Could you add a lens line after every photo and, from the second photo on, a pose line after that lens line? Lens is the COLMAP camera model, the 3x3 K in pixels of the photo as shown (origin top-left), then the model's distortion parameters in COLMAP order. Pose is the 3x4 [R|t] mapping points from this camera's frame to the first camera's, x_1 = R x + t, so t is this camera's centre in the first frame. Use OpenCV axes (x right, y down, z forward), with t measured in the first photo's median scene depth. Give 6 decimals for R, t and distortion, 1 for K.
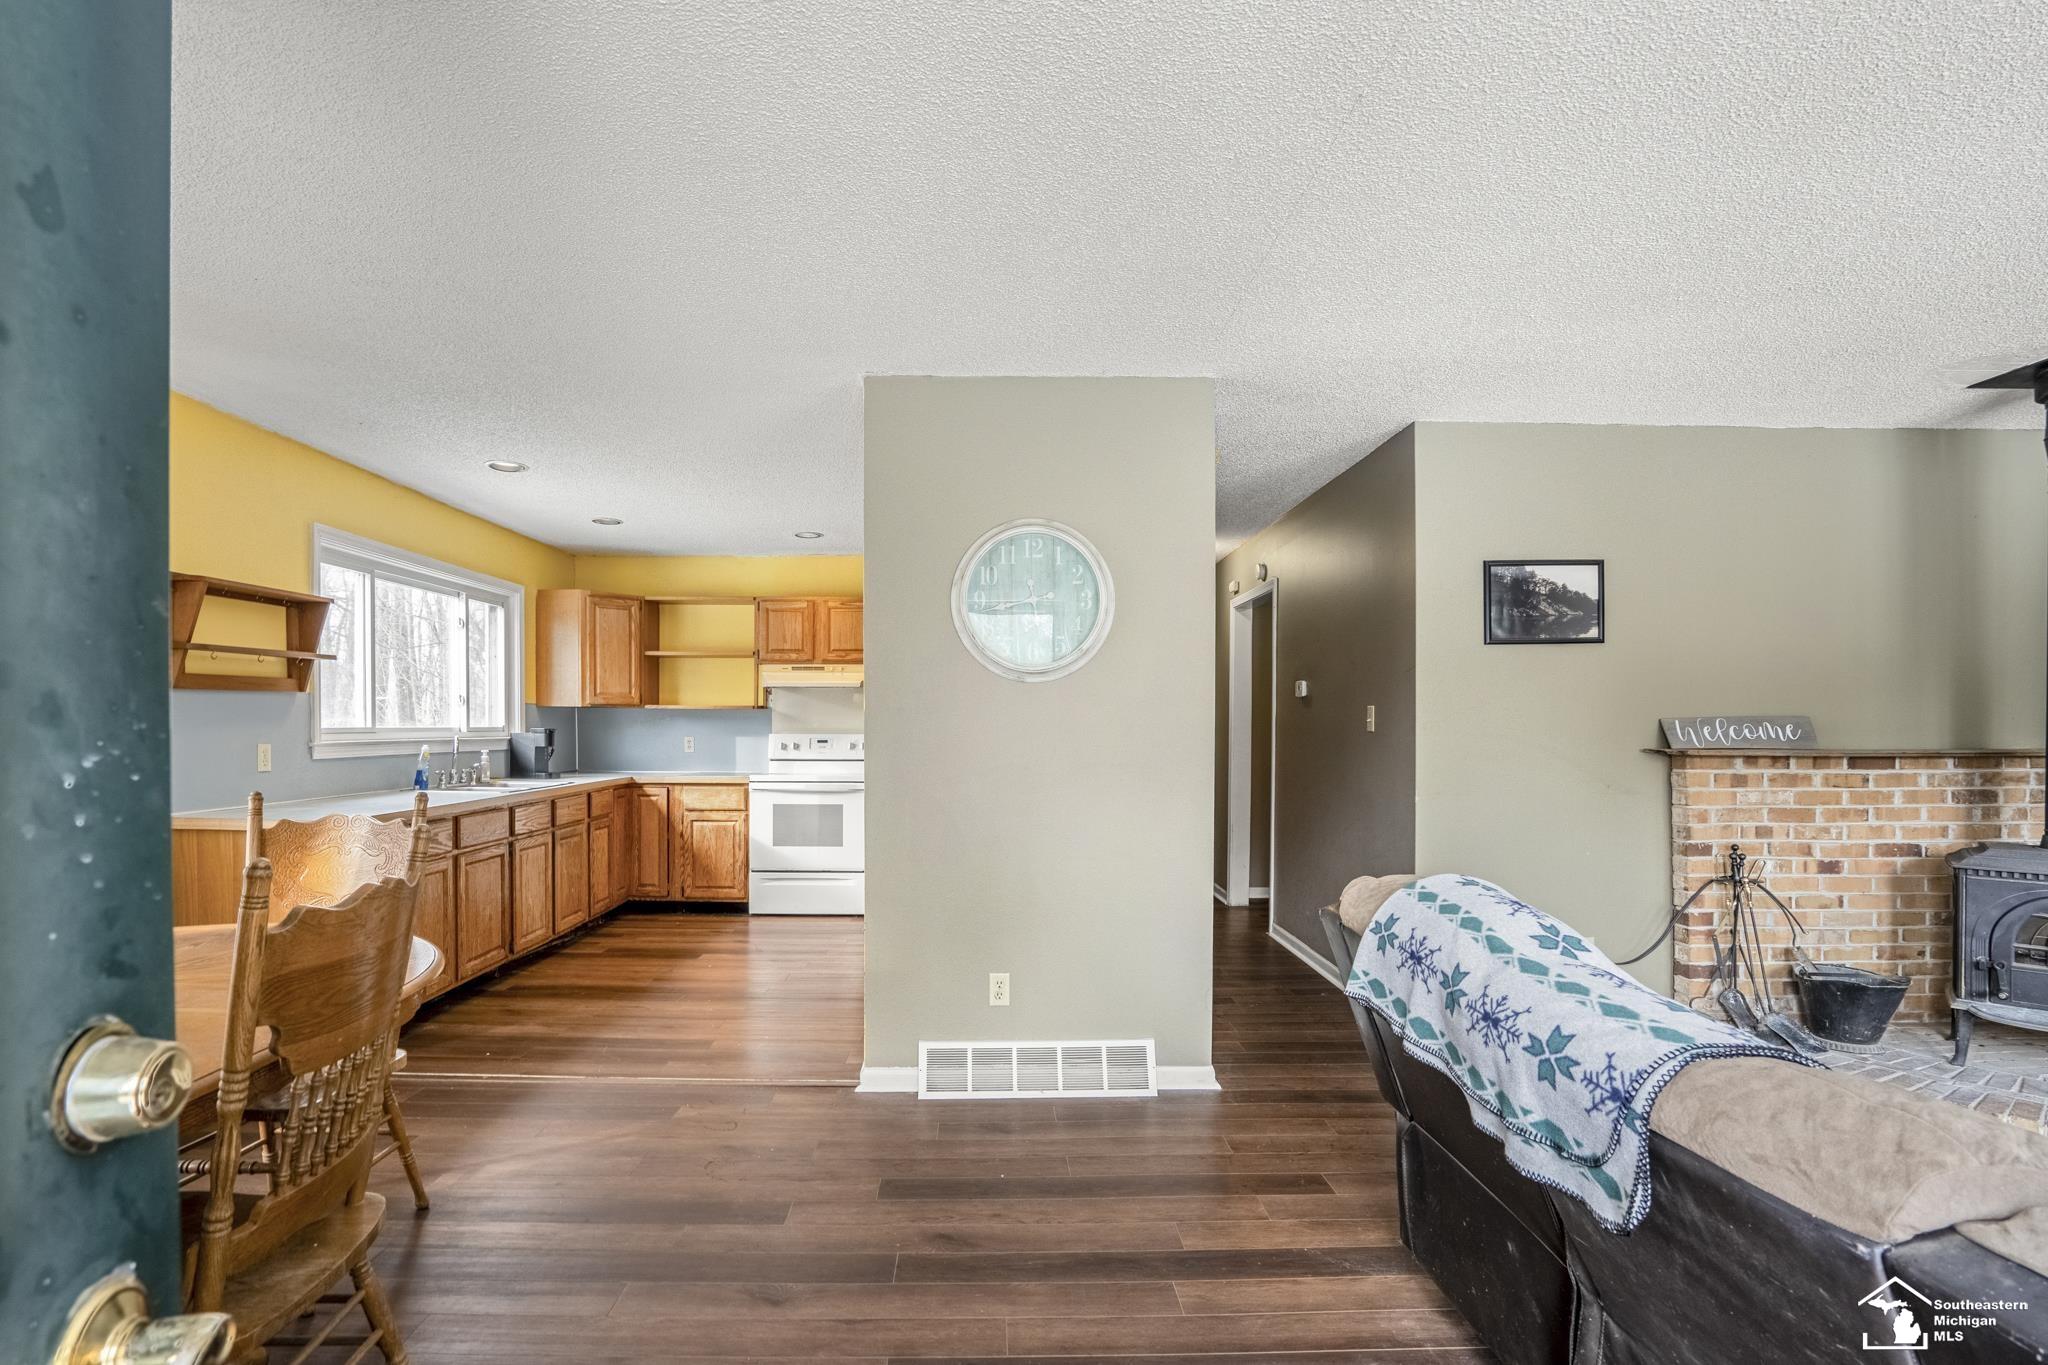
lens RADIAL K [[1083.2, 0, 1021.2], [0, 1083.2, 712.8], [0, 0, 1]] dist [-0.000454, -0.000058]
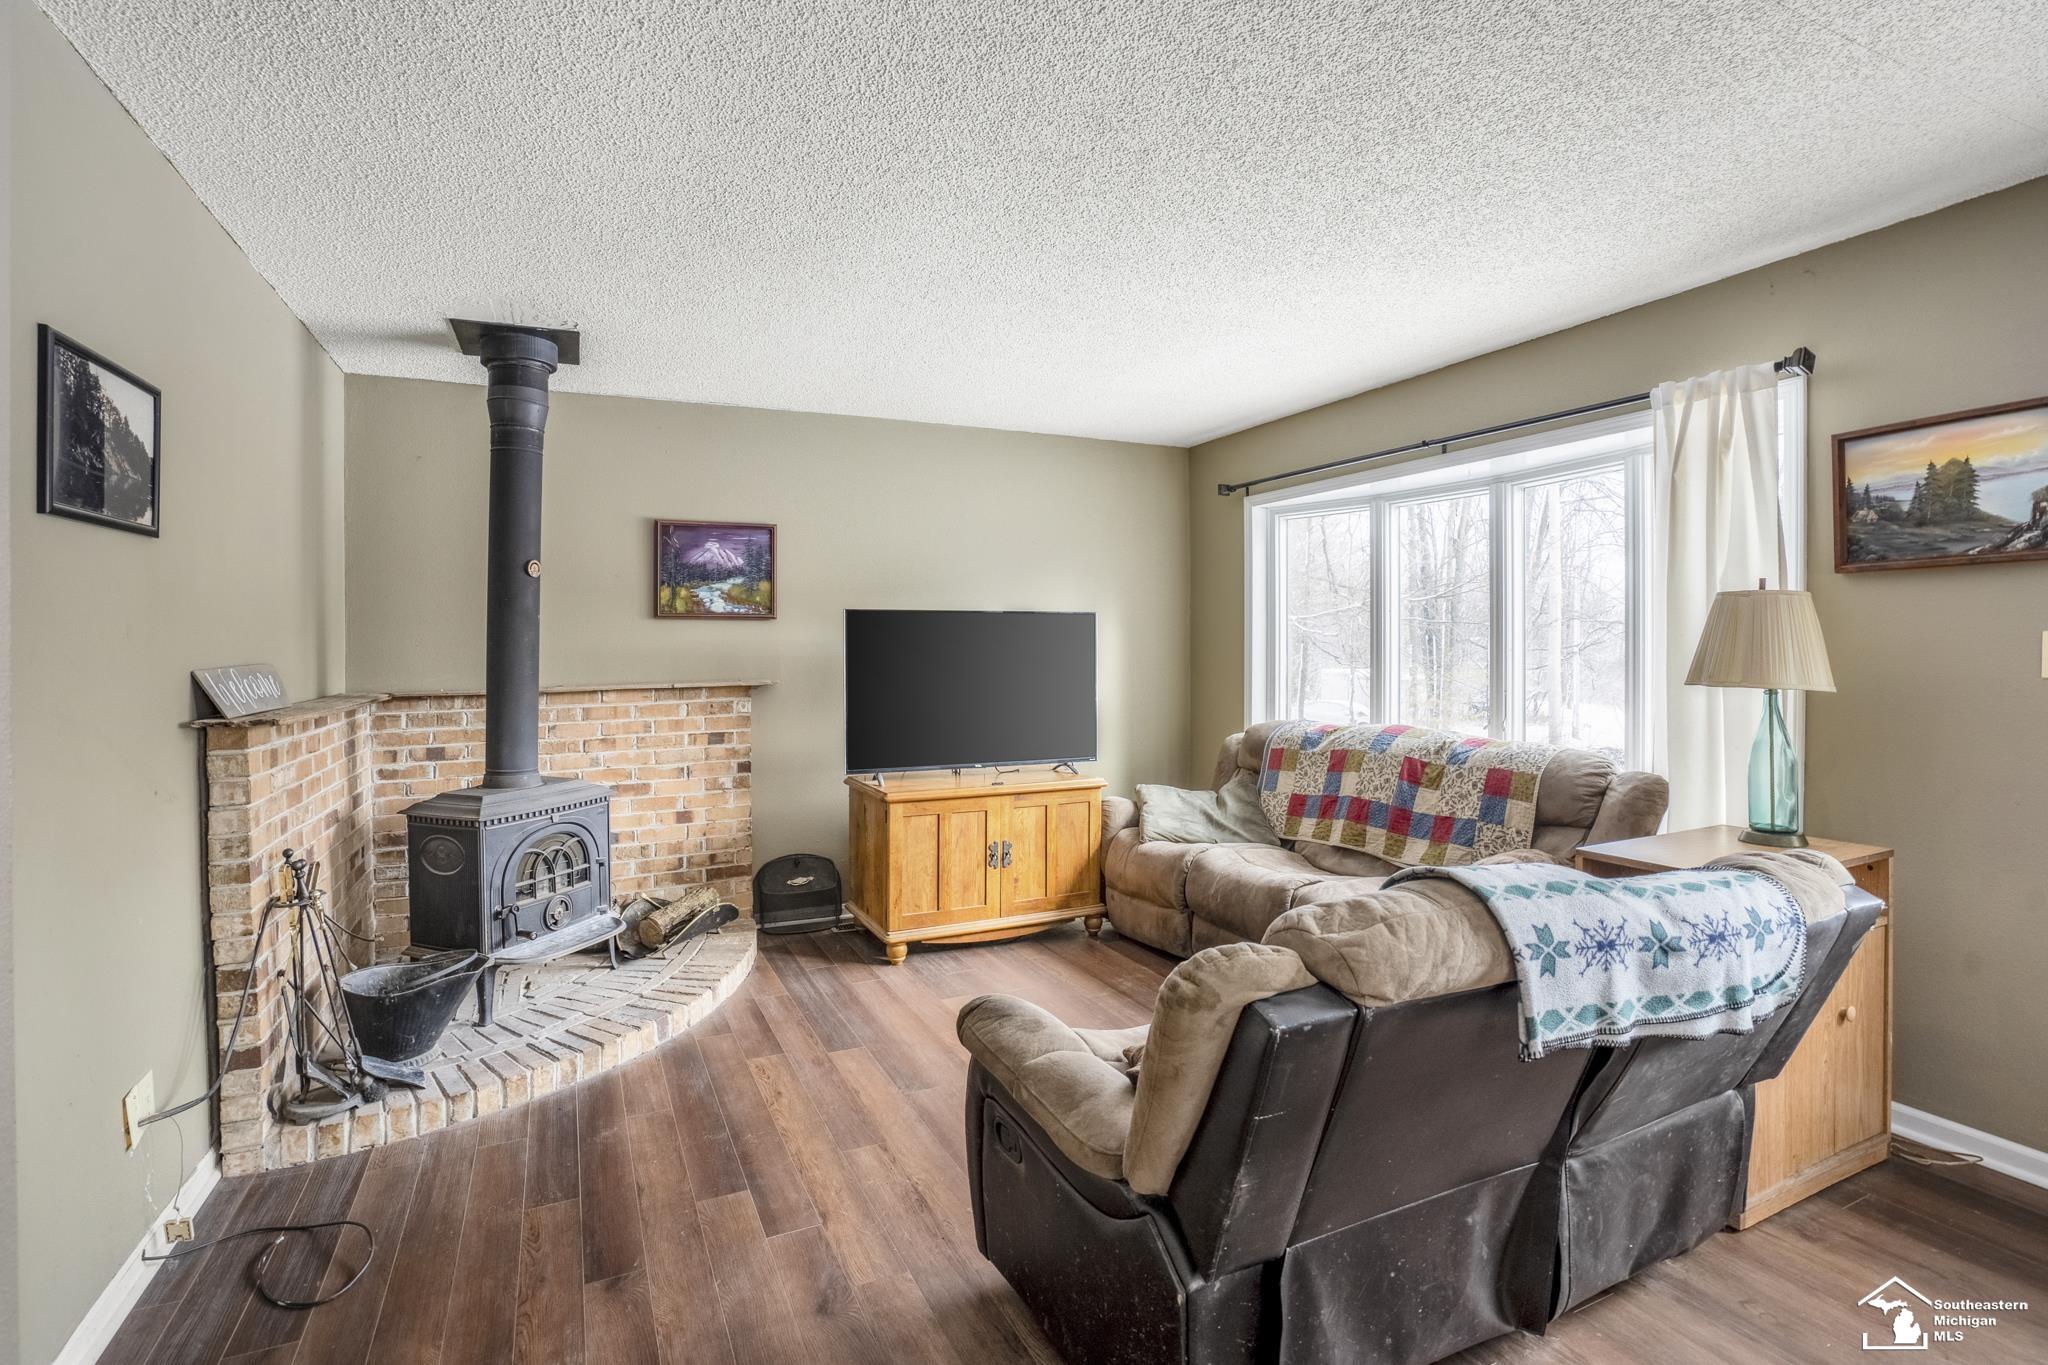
lens RADIAL K [[975.1, 0, 1022.9], [0, 975.1, 658.9], [0, 0, 1]] dist [-0.000138, 0.000015]
pose [[-0.400168, -0.004934, 0.916428, -0.109642], [-0.001186, 0.999987, 0.004866, -0.005114], [-0.916441, 0.000861, -0.400169, 0.833550]]
